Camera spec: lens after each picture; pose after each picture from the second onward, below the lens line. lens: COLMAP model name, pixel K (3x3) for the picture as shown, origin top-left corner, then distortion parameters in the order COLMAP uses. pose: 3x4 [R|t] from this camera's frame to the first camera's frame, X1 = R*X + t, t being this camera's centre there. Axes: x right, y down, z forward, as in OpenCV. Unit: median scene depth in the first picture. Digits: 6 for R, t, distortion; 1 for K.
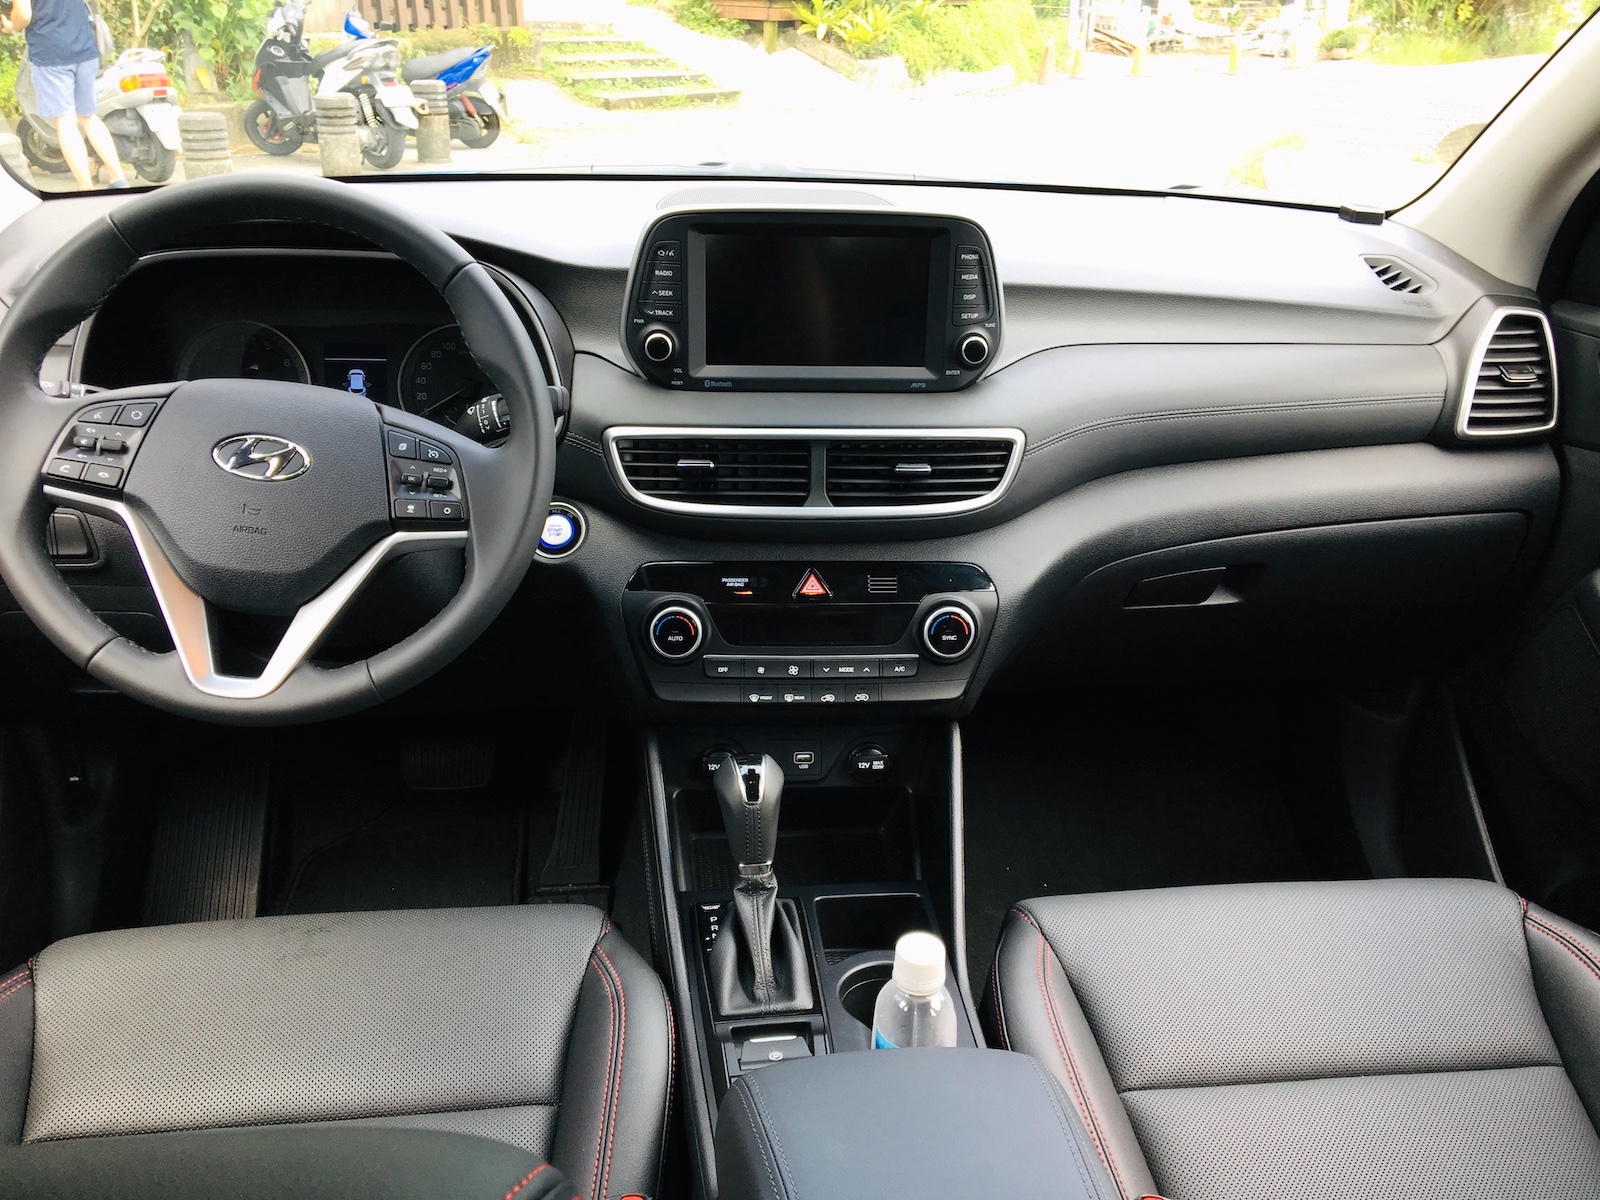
lens RADIAL K [[1364.1, 0, 800.0], [0, 1364.1, 600.0], [0, 0, 1]] dist [0.097778, -0.154927]
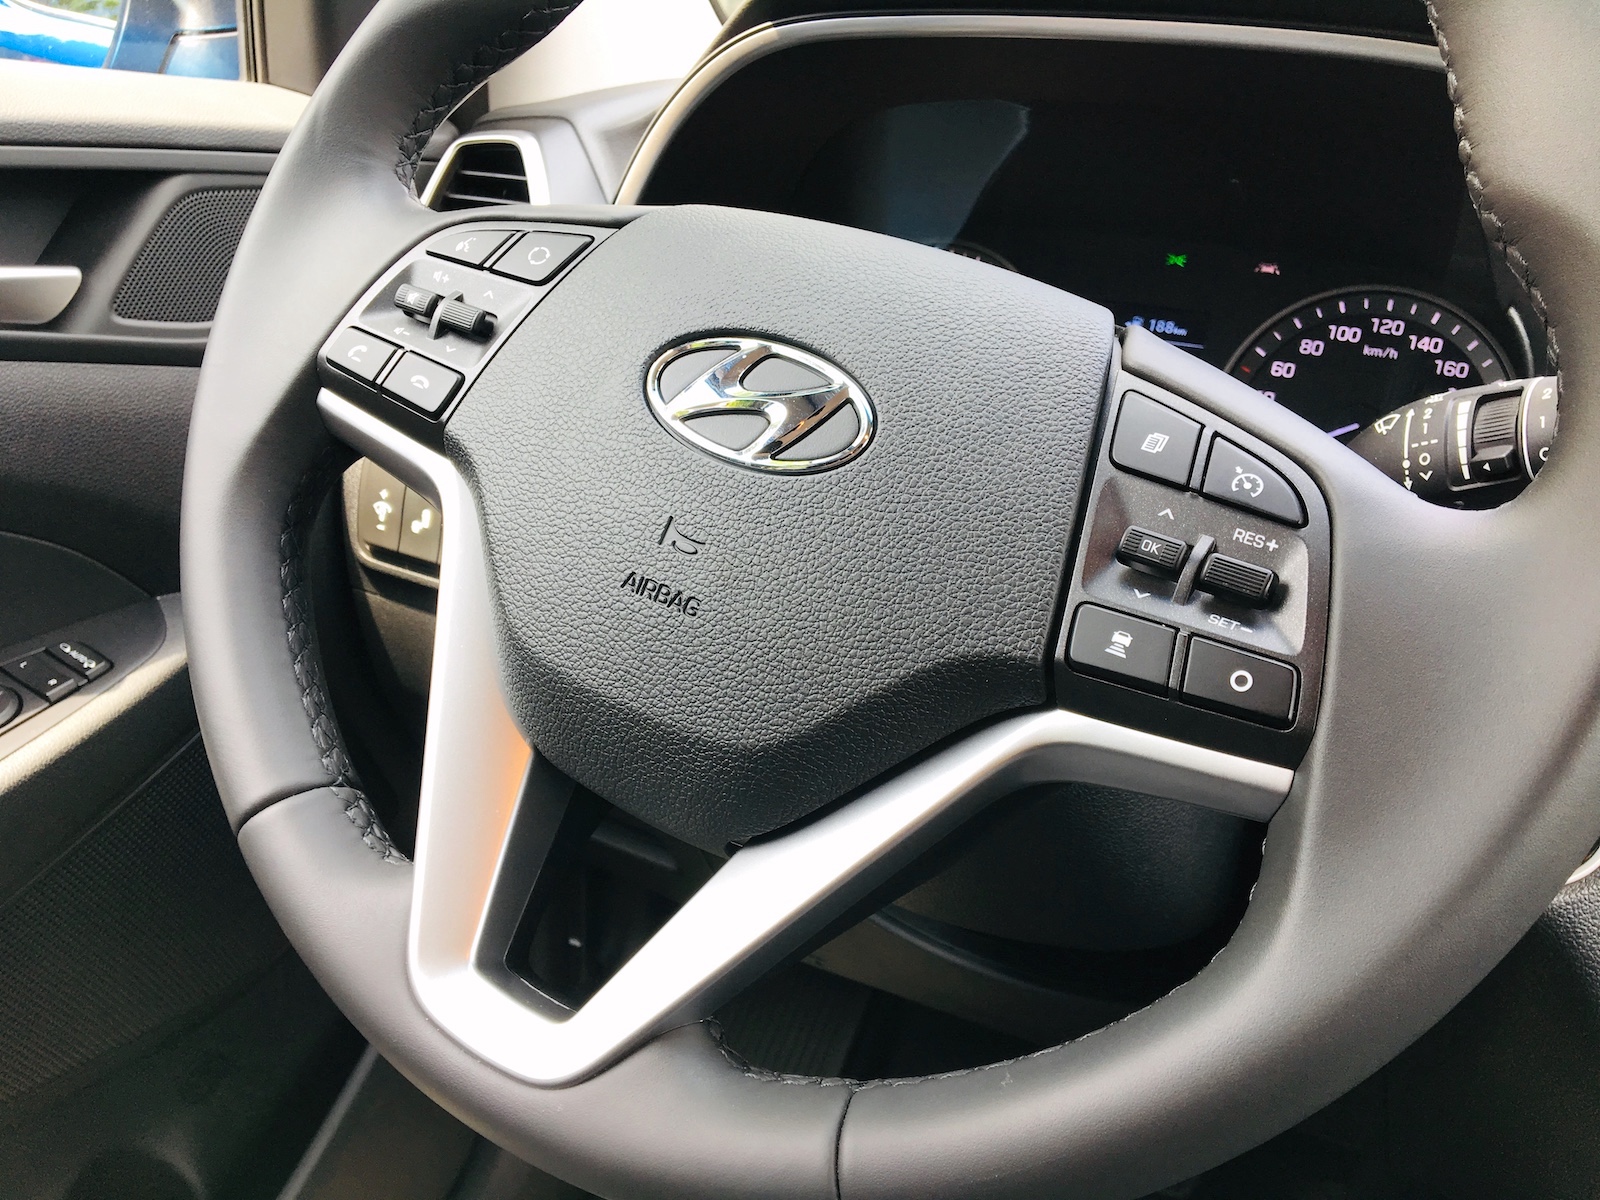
lens RADIAL K [[1364.1, 0, 800.0], [0, 1364.1, 600.0], [0, 0, 1]] dist [0.097778, -0.154927]
pose [[0.815923, 0.217543, -0.535672, -0.154072], [-0.278328, 0.959880, -0.034123, -0.038716], [0.506758, 0.176935, 0.843736, 0.599455]]
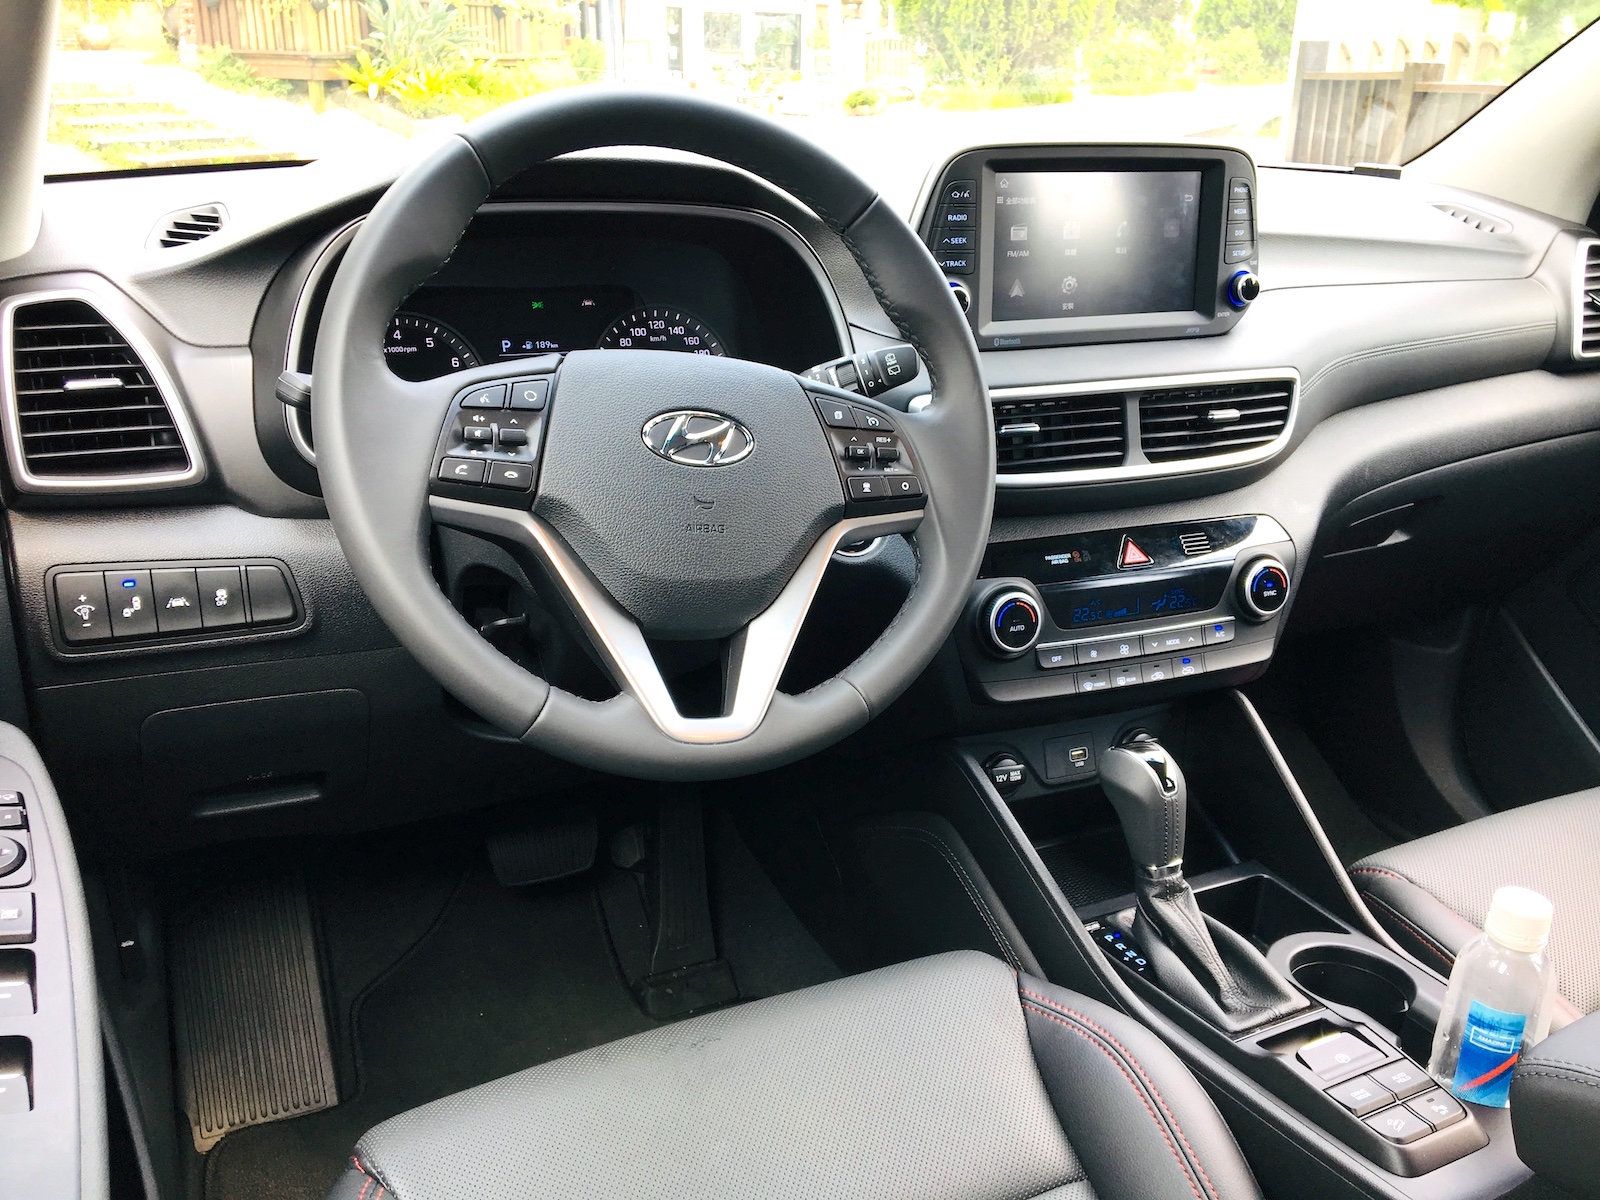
lens RADIAL K [[1364.1, 0, 800.0], [0, 1364.1, 600.0], [0, 0, 1]] dist [0.097778, -0.154927]
pose [[0.944410, -0.117927, 0.306894, -0.484468], [0.131516, 0.991026, -0.023907, 0.012522], [-0.301320, 0.062939, 0.951443, 0.202779]]
